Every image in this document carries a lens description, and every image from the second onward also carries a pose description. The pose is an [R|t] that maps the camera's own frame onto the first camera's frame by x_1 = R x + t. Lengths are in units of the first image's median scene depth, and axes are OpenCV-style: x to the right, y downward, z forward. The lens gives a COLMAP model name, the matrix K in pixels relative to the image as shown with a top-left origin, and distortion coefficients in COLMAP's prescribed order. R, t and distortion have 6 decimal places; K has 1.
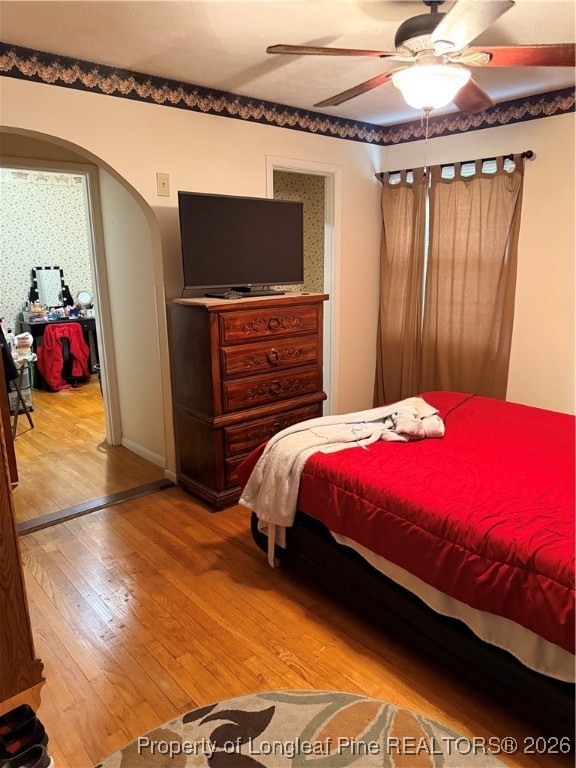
lens RADIAL K [[538.7, 0, 284.4], [0, 538.7, 385.3], [0, 0, 1]] dist [0.023593, -0.015900]
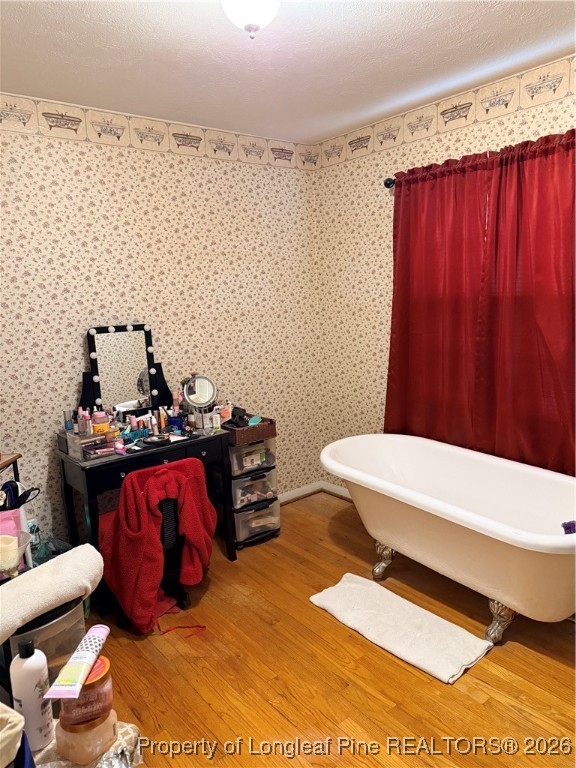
lens RADIAL K [[538.7, 0, 291.2], [0, 538.7, 383.1], [0, 0, 1]] dist [0.023593, -0.015900]
pose [[0.999048, -0.025961, -0.035051, -0.281942], [0.023664, 0.997642, -0.064421, -0.139325], [0.036641, 0.063531, 0.997307, 0.562108]]
